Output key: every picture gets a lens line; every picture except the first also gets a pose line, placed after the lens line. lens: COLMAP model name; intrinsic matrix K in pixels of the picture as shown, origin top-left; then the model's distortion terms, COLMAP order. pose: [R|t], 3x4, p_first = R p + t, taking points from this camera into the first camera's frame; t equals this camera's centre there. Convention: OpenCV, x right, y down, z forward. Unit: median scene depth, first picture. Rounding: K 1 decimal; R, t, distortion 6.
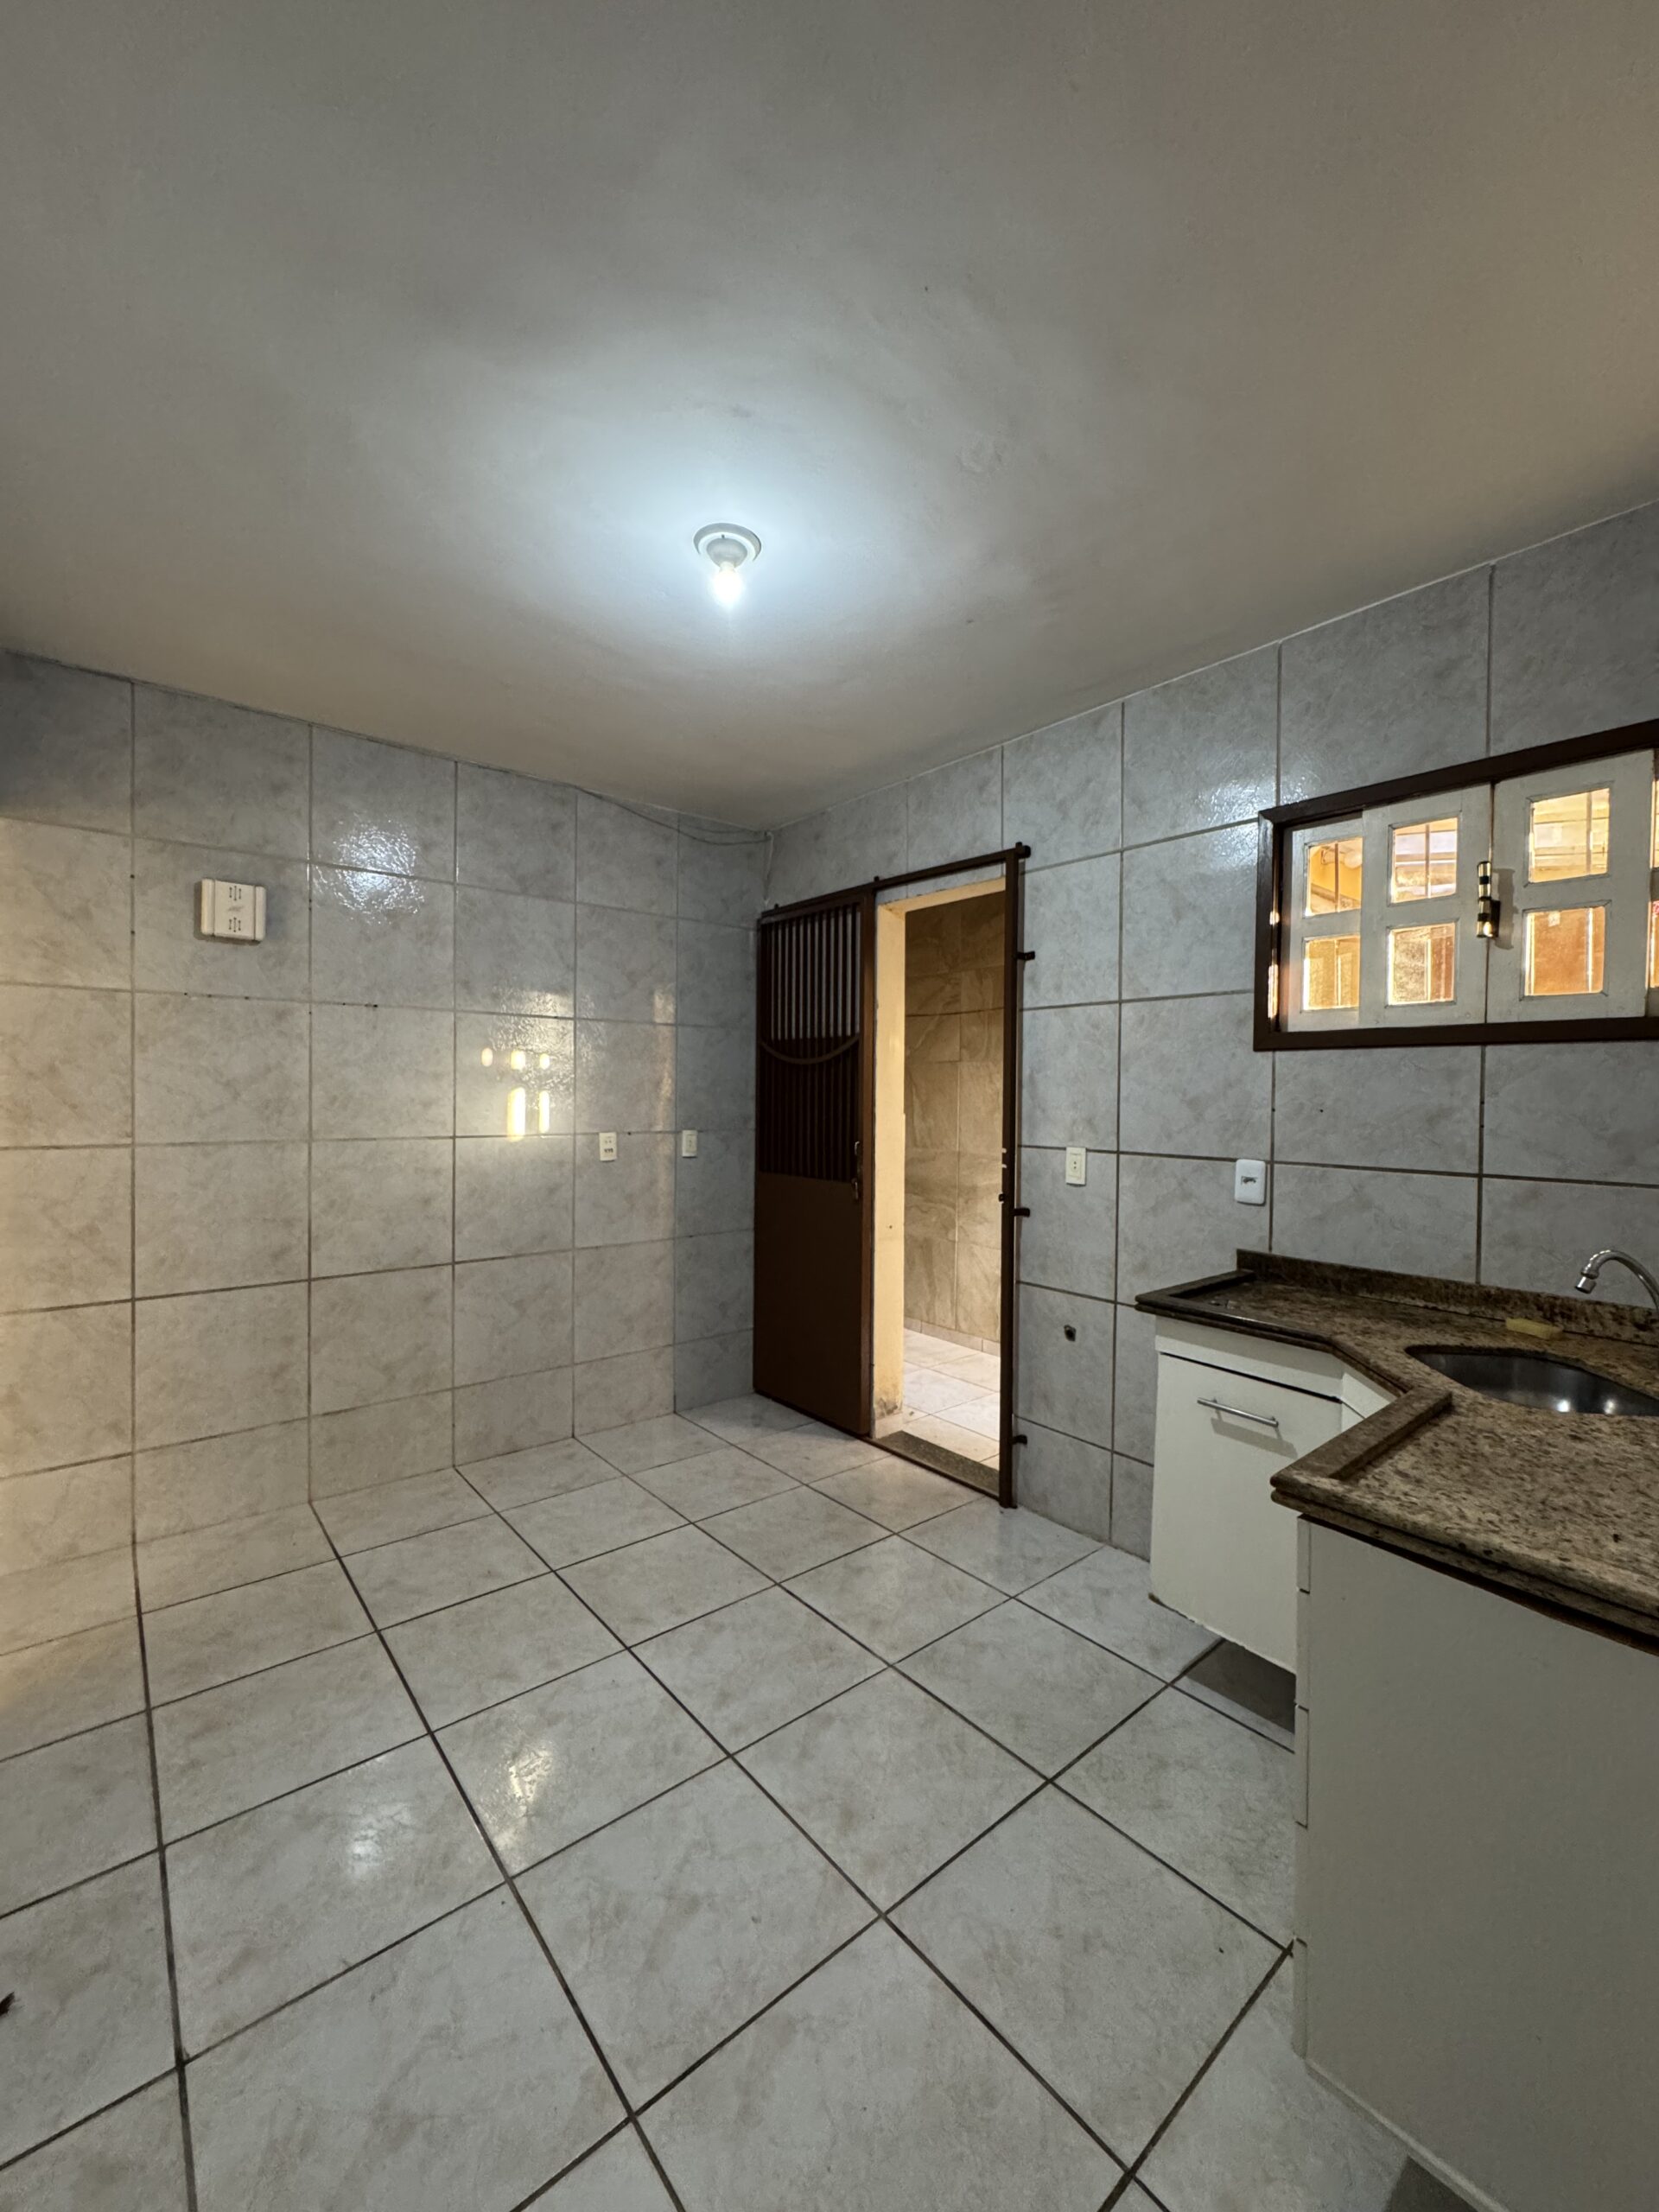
lens RADIAL K [[881.9, 0, 832.3], [0, 881.9, 1103.6], [0, 0, 1]] dist [-0.002512, 0.000965]
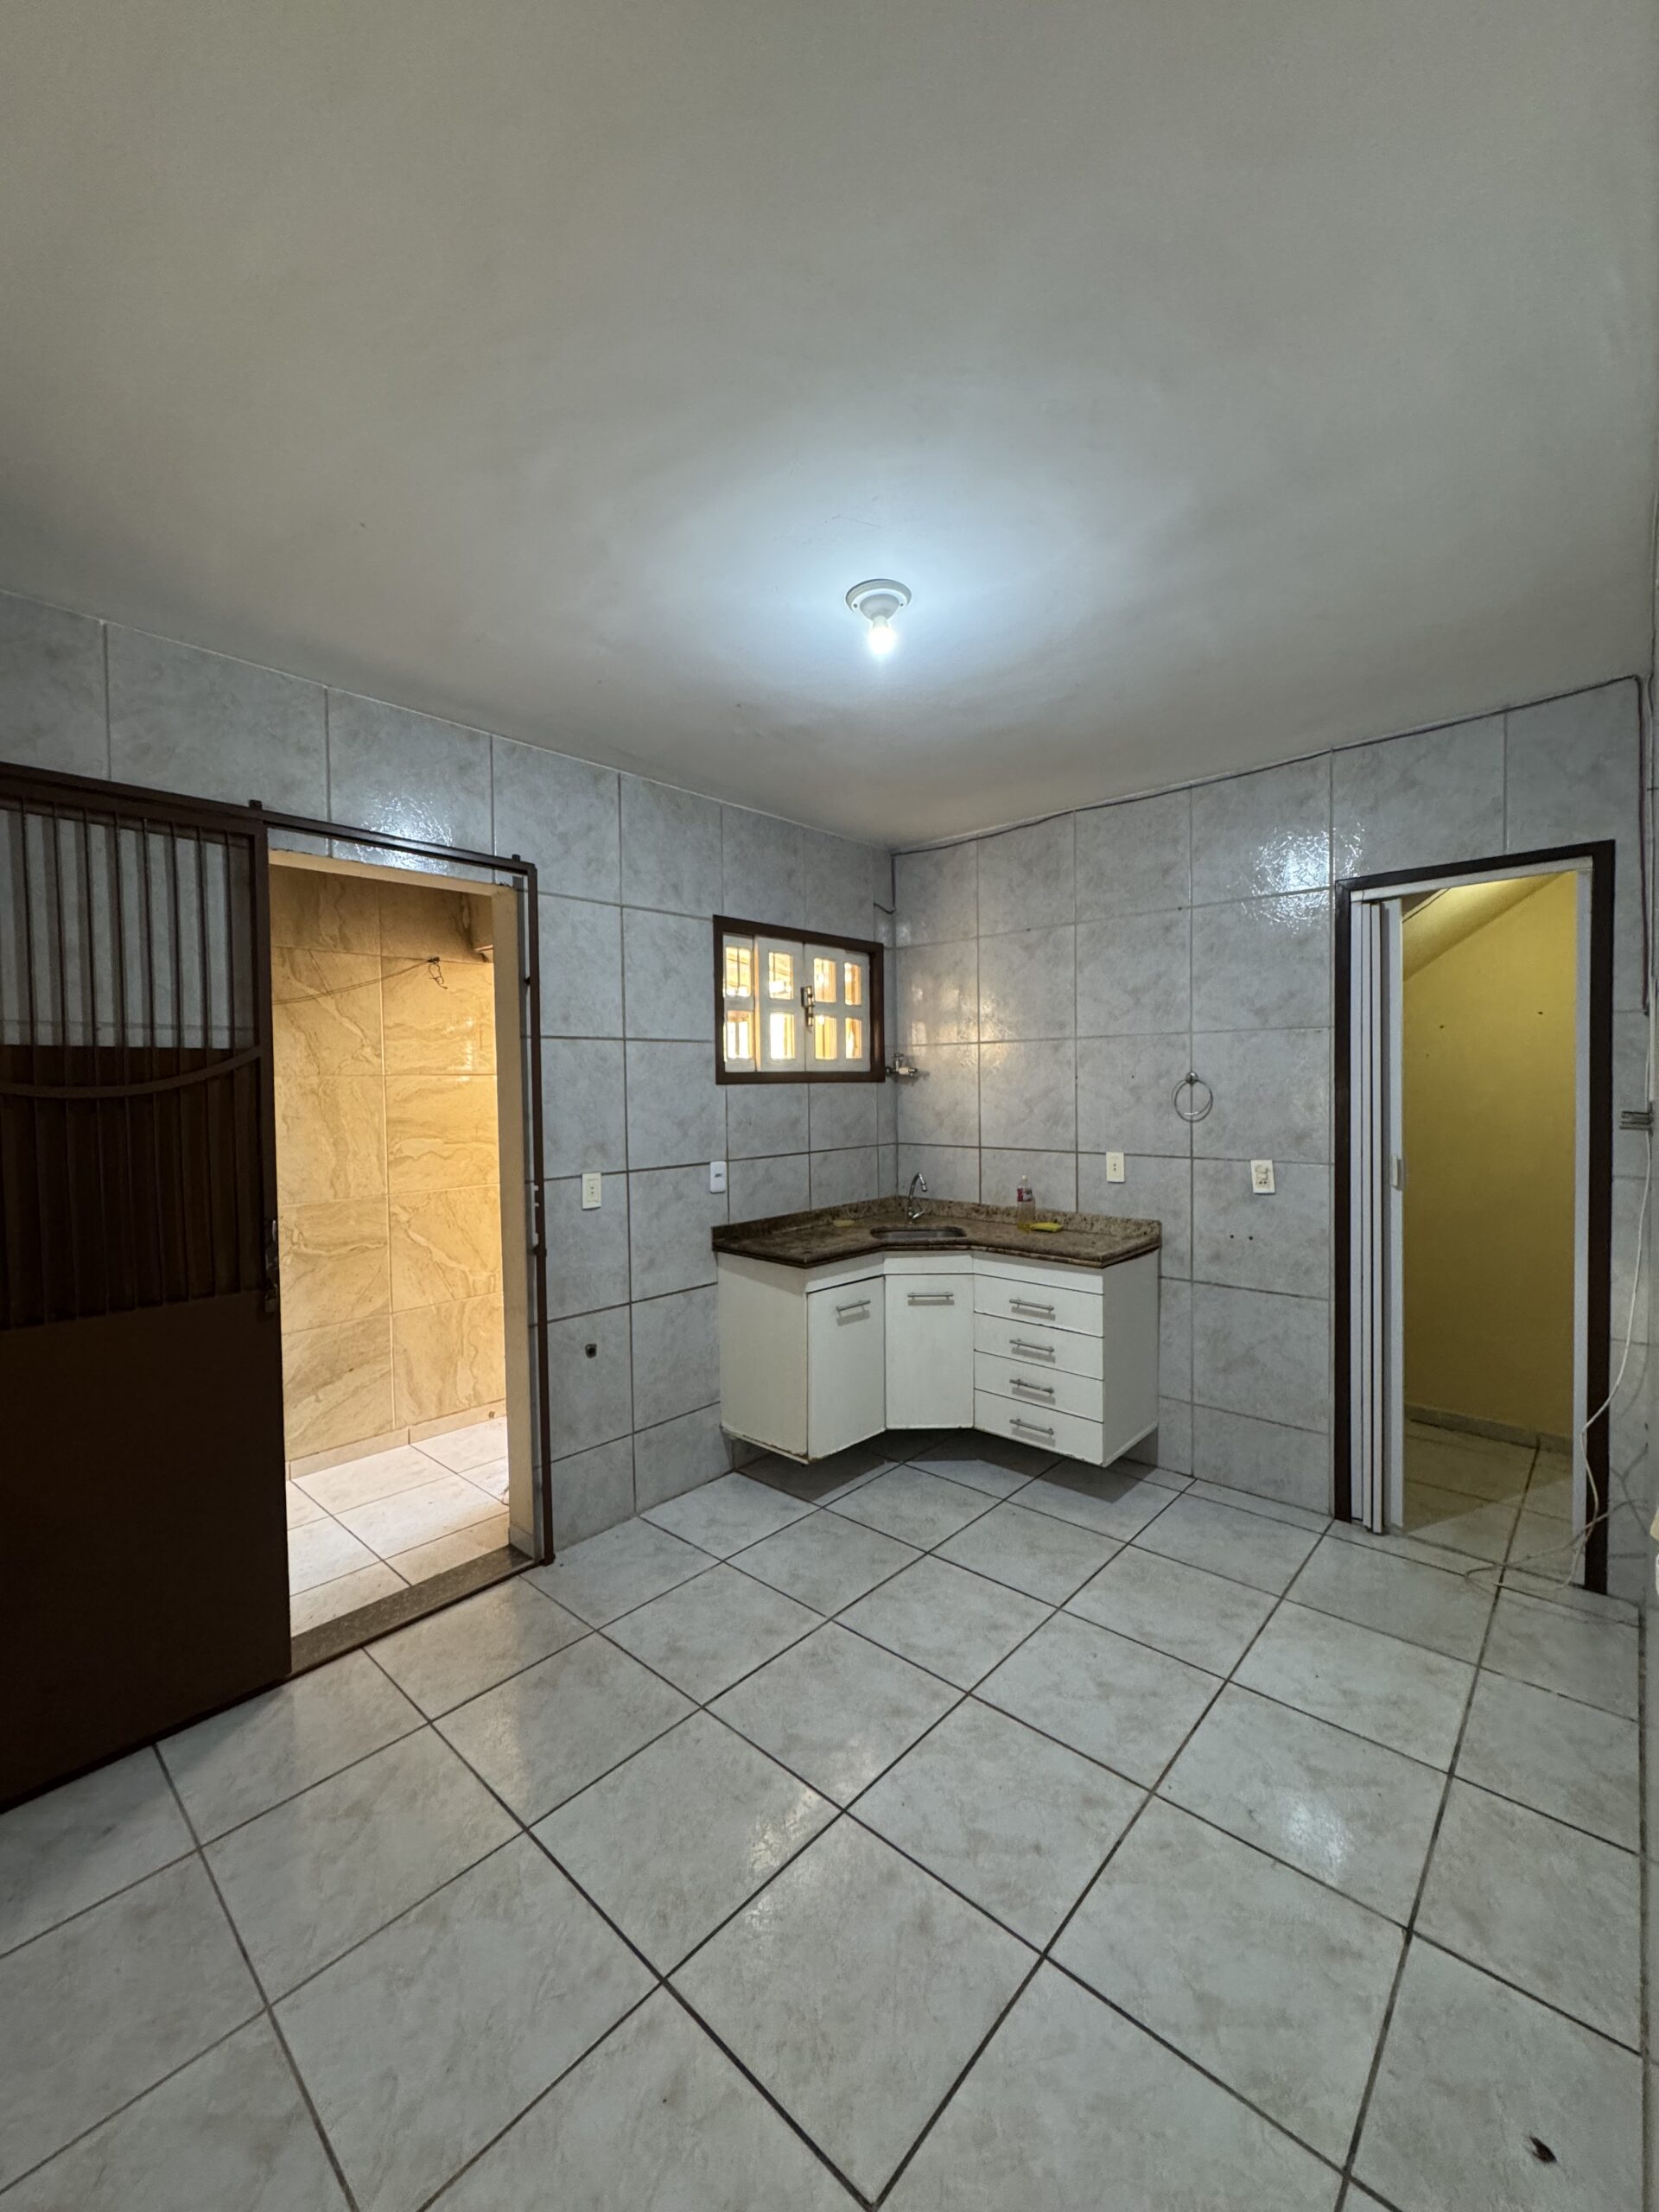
lens RADIAL K [[881.9, 0, 832.1], [0, 881.9, 1103.1], [0, 0, 1]] dist [-0.002512, 0.000965]
pose [[-0.133110, -0.032529, 0.990567, -0.893974], [0.027483, 0.998956, 0.036497, -0.072039], [-0.990720, 0.032082, -0.132077, 0.947723]]
